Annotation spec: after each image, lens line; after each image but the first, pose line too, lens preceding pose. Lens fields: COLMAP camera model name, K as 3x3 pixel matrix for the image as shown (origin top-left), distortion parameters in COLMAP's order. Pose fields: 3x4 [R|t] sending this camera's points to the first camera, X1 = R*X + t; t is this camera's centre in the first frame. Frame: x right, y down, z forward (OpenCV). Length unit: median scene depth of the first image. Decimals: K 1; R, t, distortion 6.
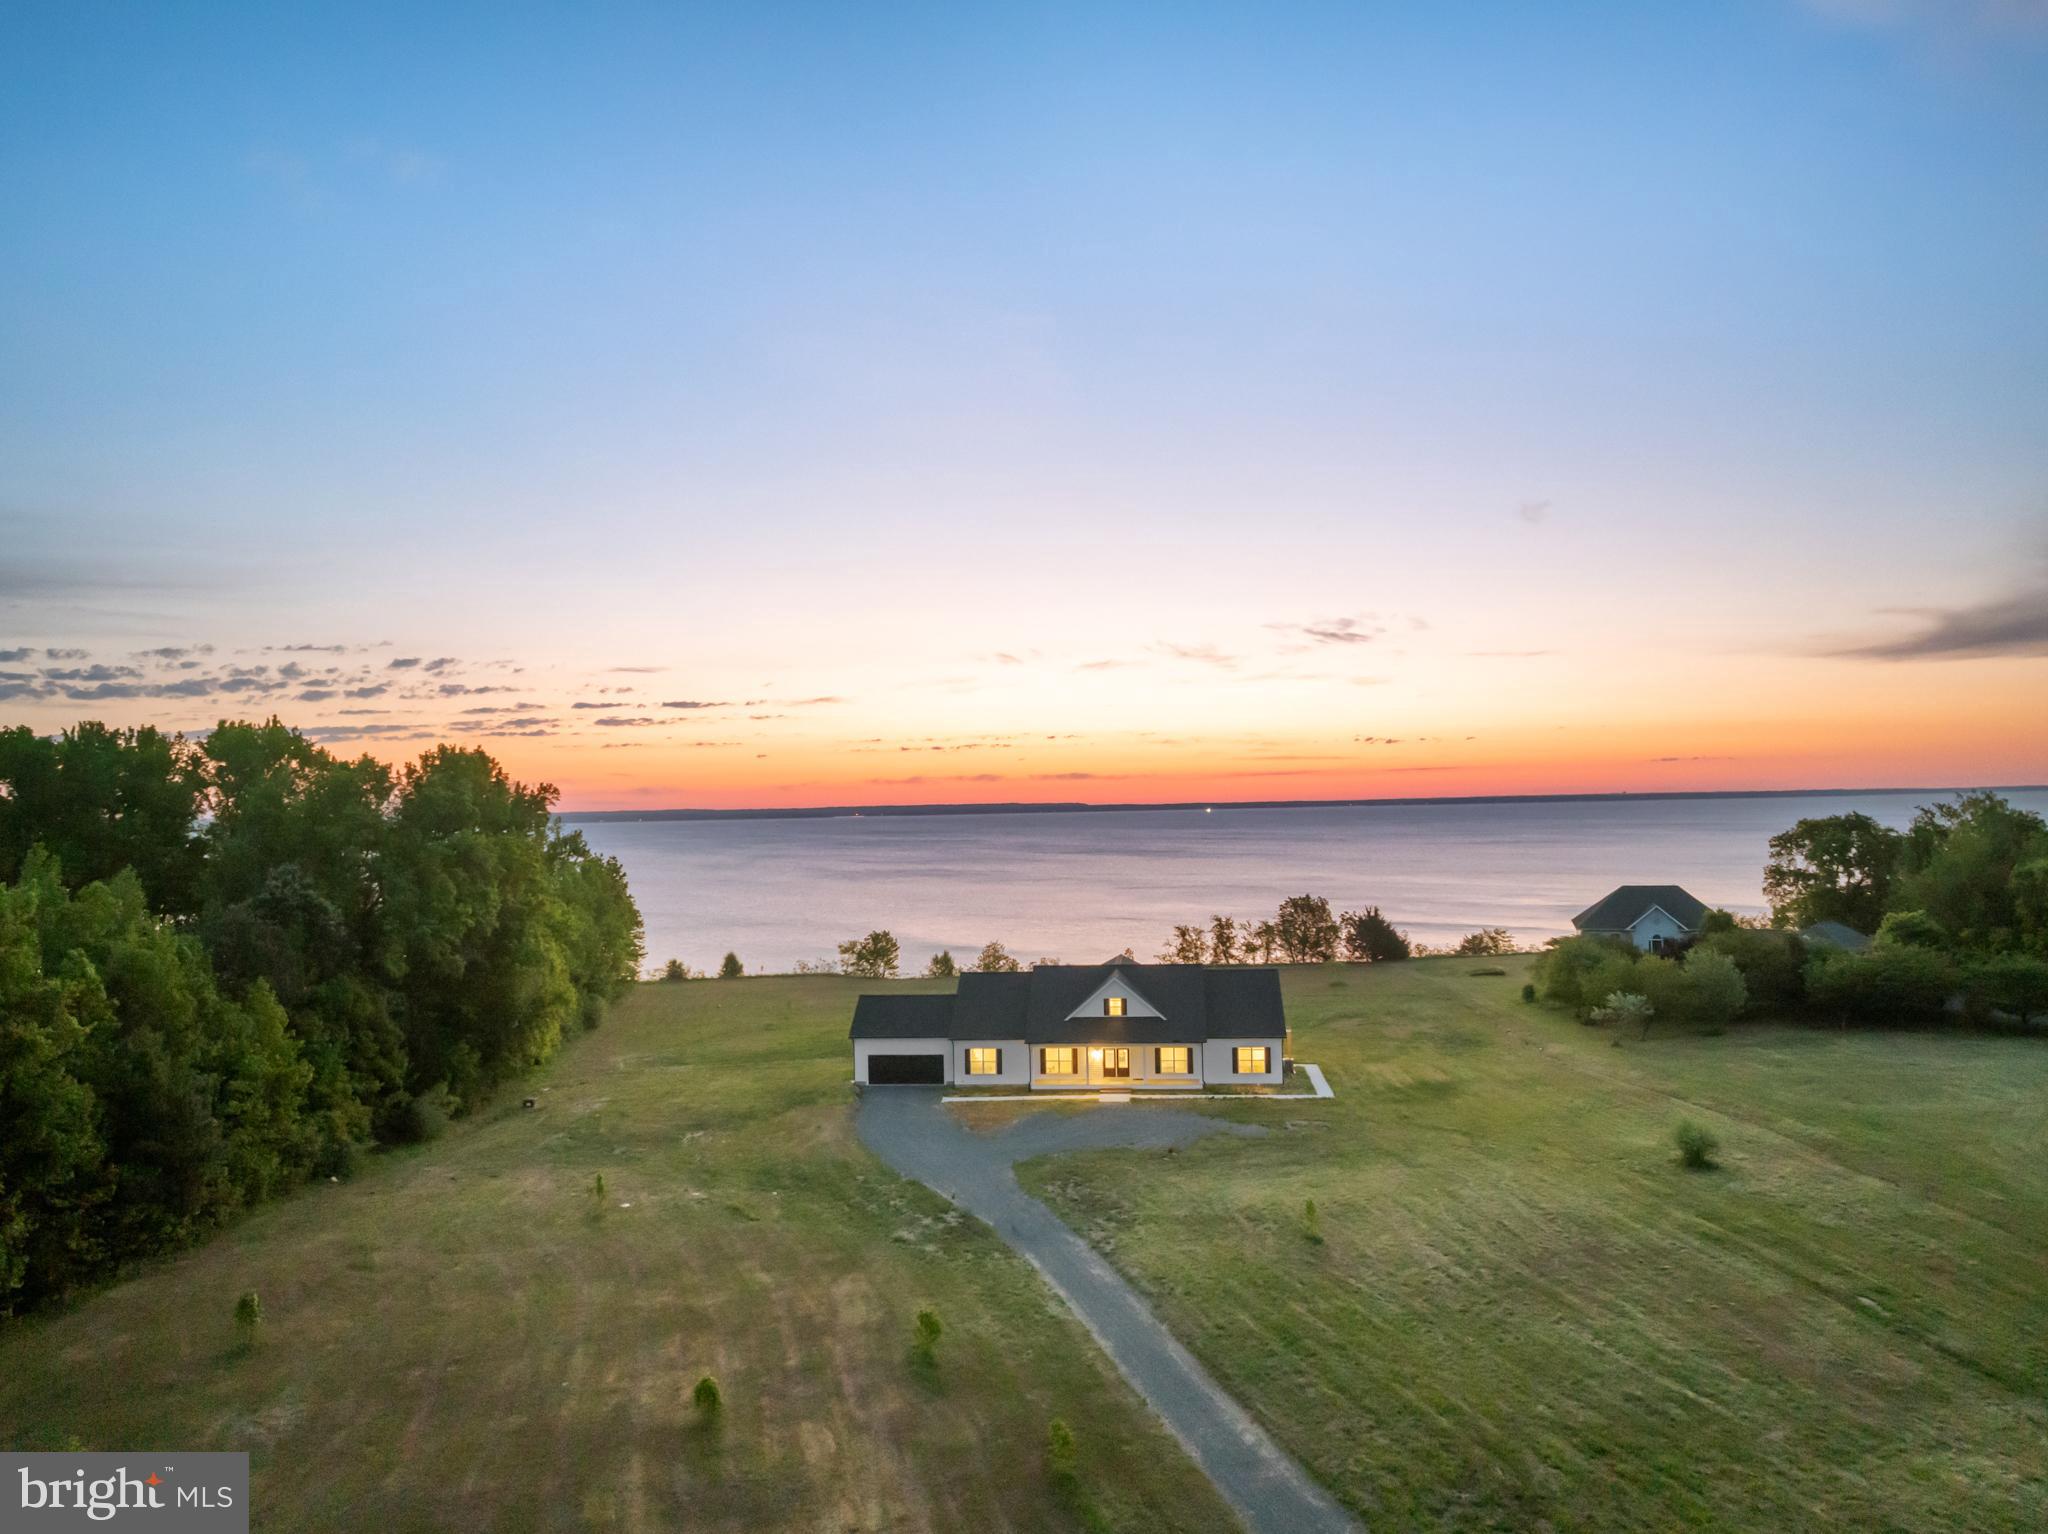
lens RADIAL K [[1475.8, 0, 1024.0], [0, 1475.8, 767.0], [0, 0, 1]] dist [-0.032309, -0.001062]
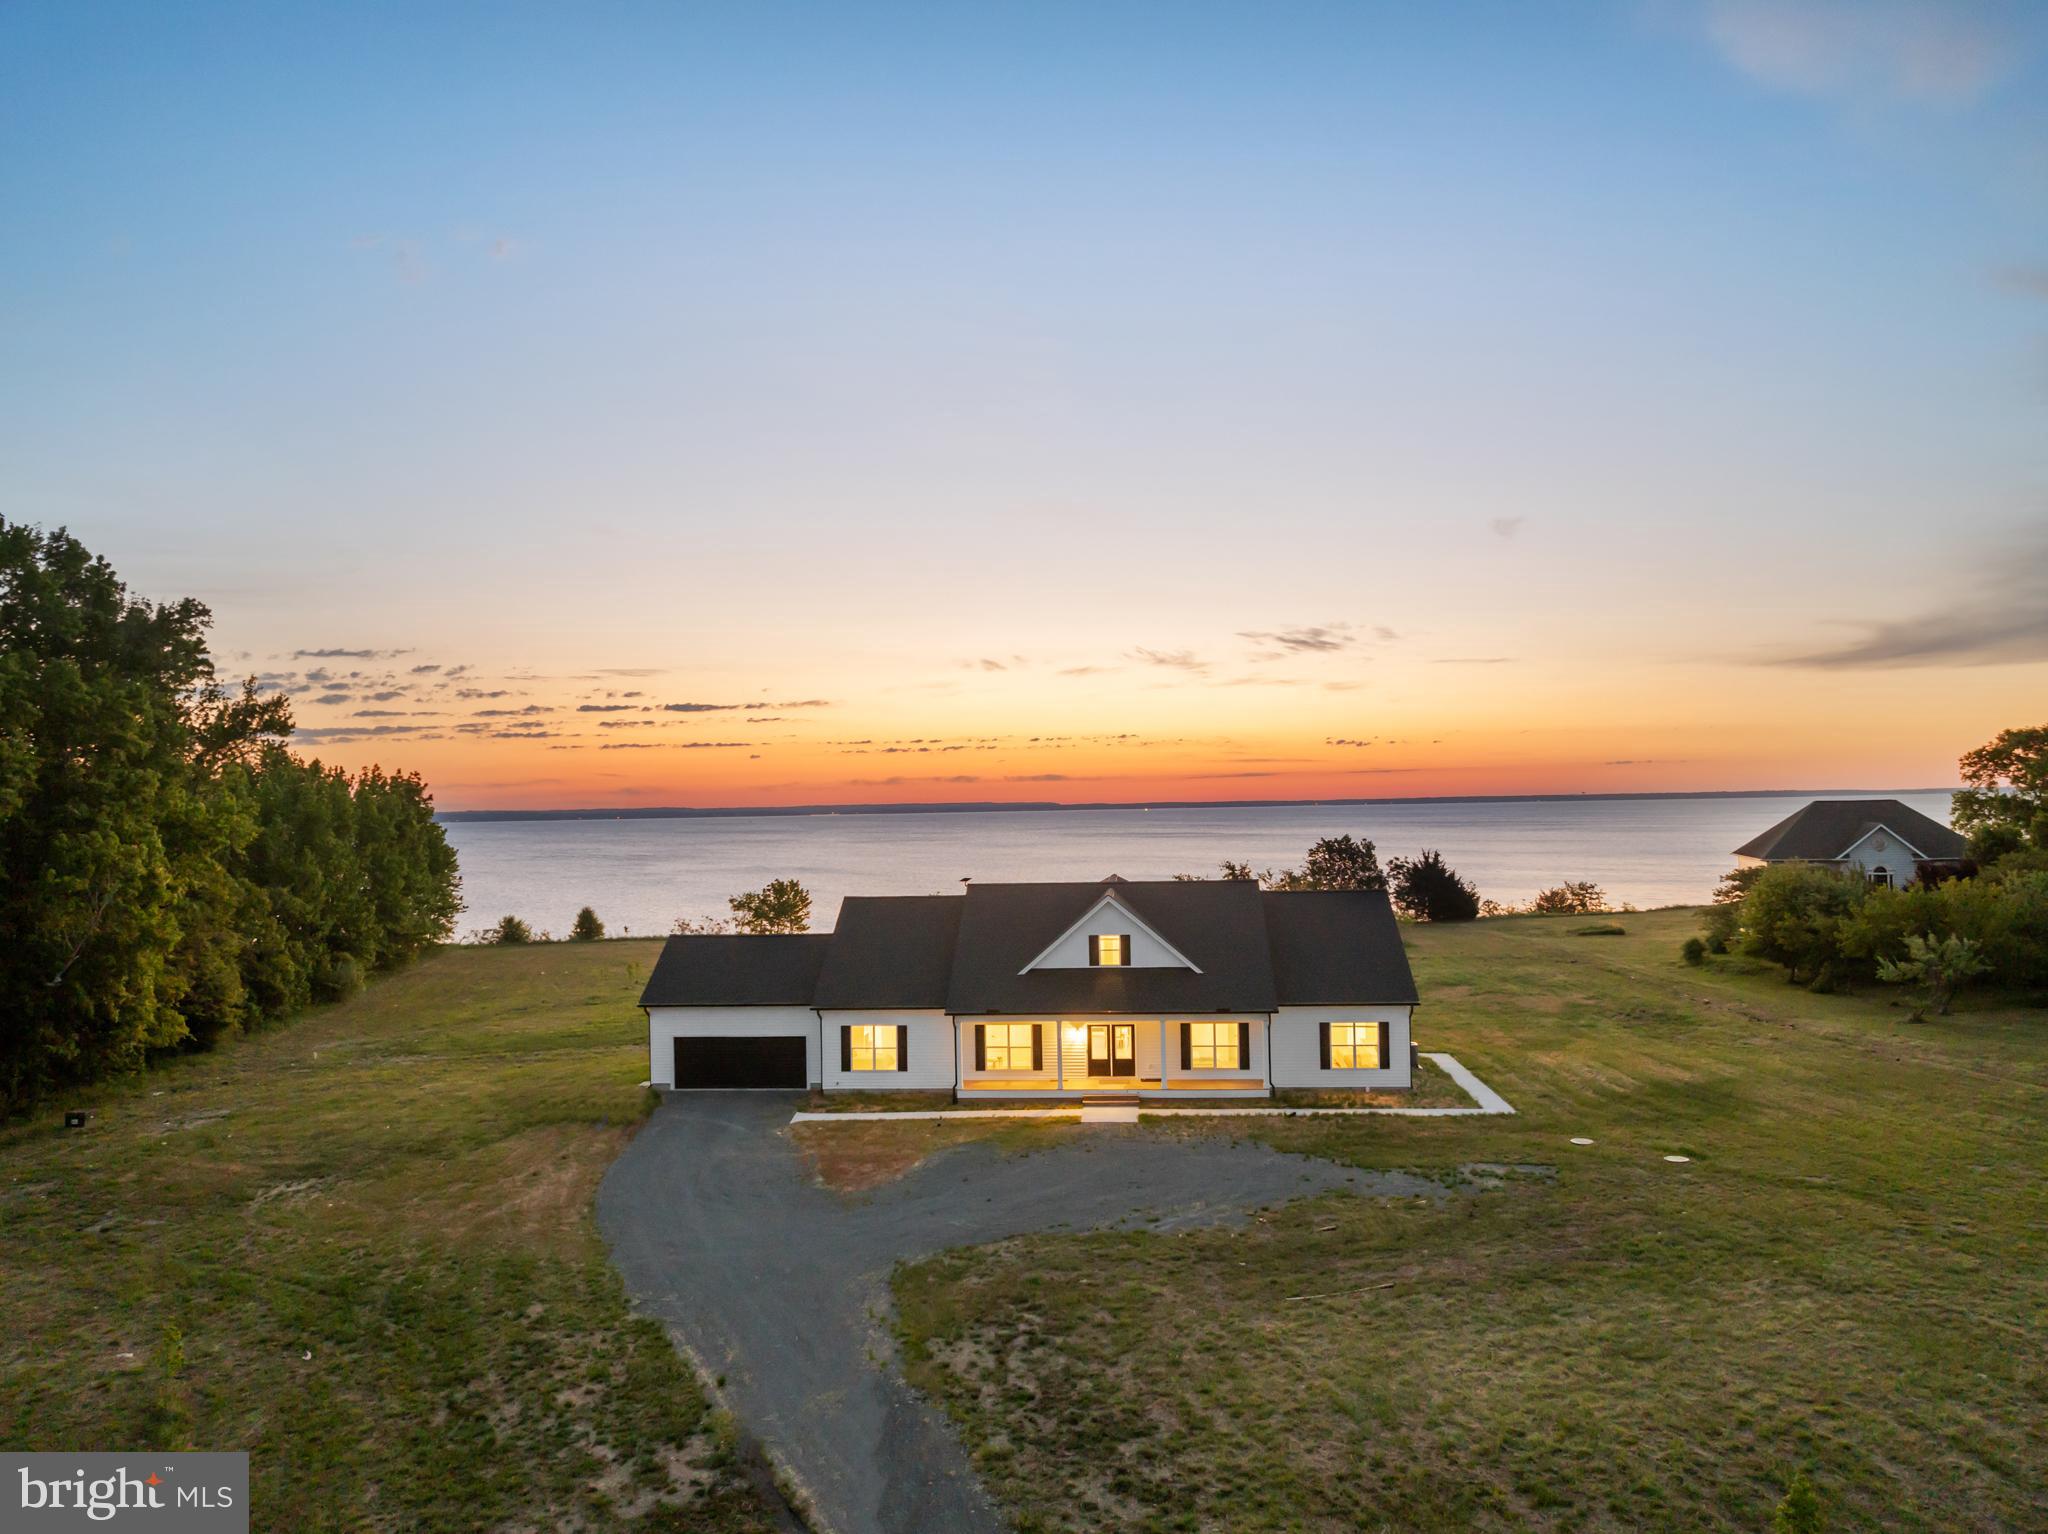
lens RADIAL K [[1450.9, 0, 1024.0], [0, 1450.9, 767.0], [0, 0, 1]] dist [-0.036082, 0.002975]
pose [[0.999833, 0.002646, 0.018068, 0.019245], [-0.002653, 0.999996, 0.000370, 0.092656], [-0.018067, -0.000418, 0.999837, 0.448725]]
